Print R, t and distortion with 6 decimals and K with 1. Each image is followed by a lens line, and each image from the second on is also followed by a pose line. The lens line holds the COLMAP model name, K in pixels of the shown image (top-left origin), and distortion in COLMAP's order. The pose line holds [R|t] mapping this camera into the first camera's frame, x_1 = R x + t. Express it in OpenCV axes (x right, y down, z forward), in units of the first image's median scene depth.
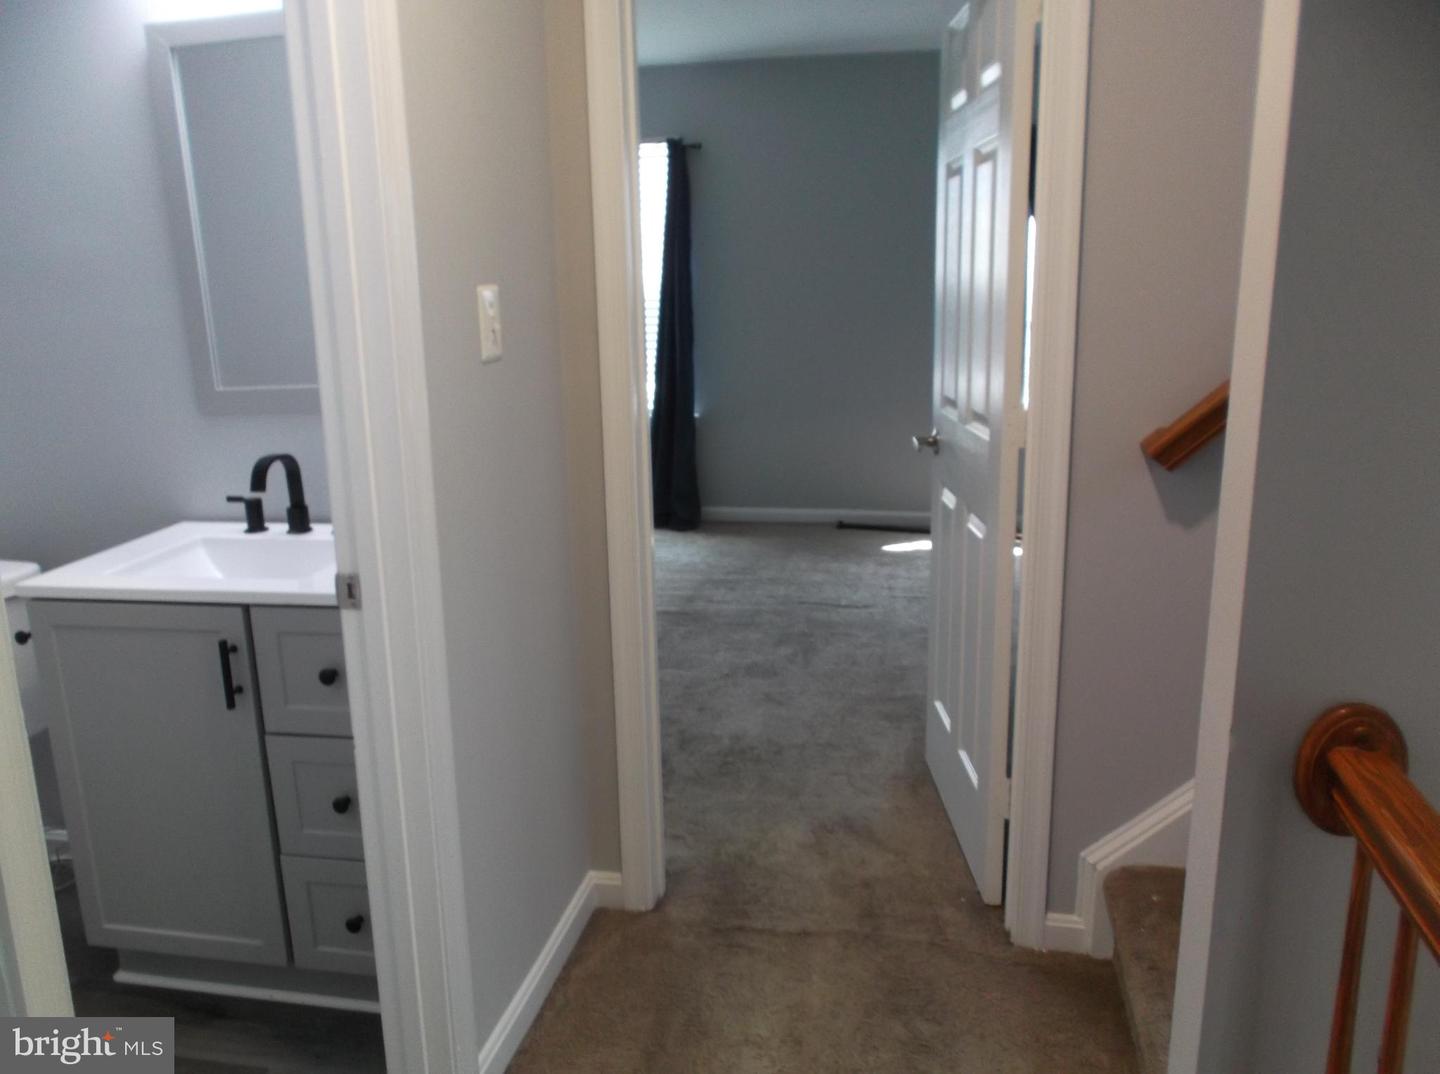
lens RADIAL K [[1139.5, 0, 720.0], [0, 1139.5, 537.0], [0, 0, 1]] dist [0.000792, -0.014438]
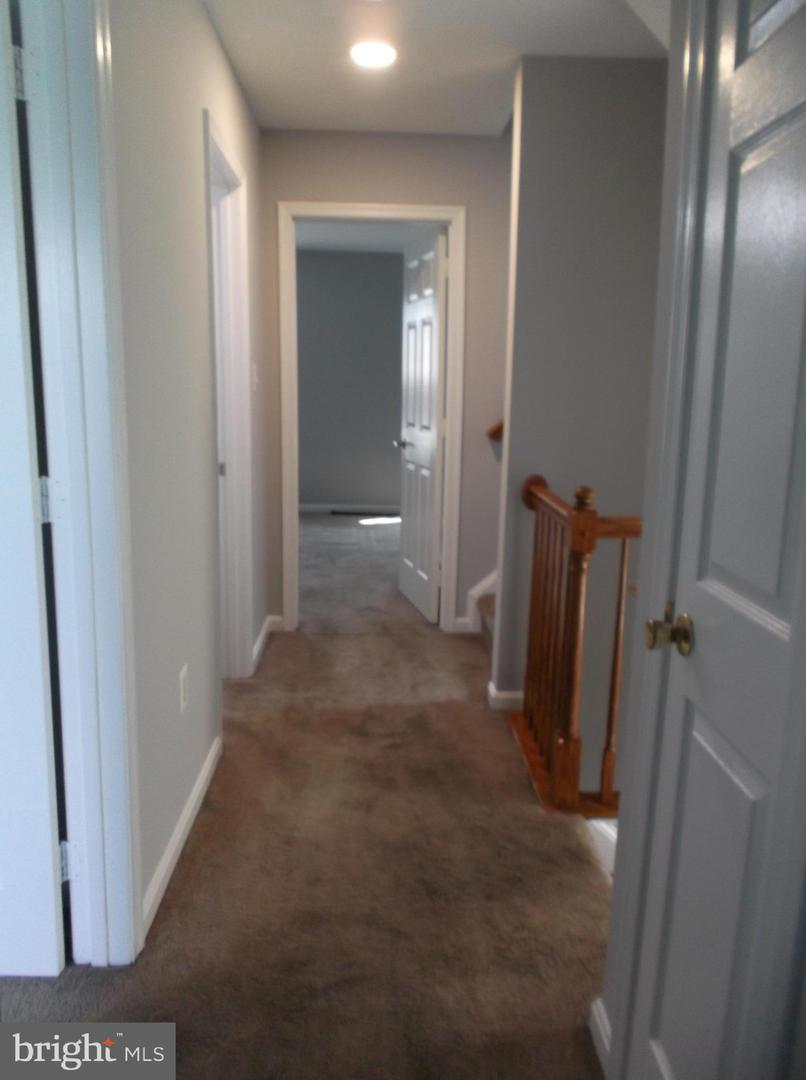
lens RADIAL K [[854.7, 0, 403.0], [0, 854.7, 540.0], [0, 0, 1]] dist [0.000792, -0.014438]
pose [[0.970808, -0.003109, 0.239836, -0.263277], [0.013075, 0.999115, -0.039974, 0.210000], [-0.239500, 0.041943, 0.969990, -0.766838]]
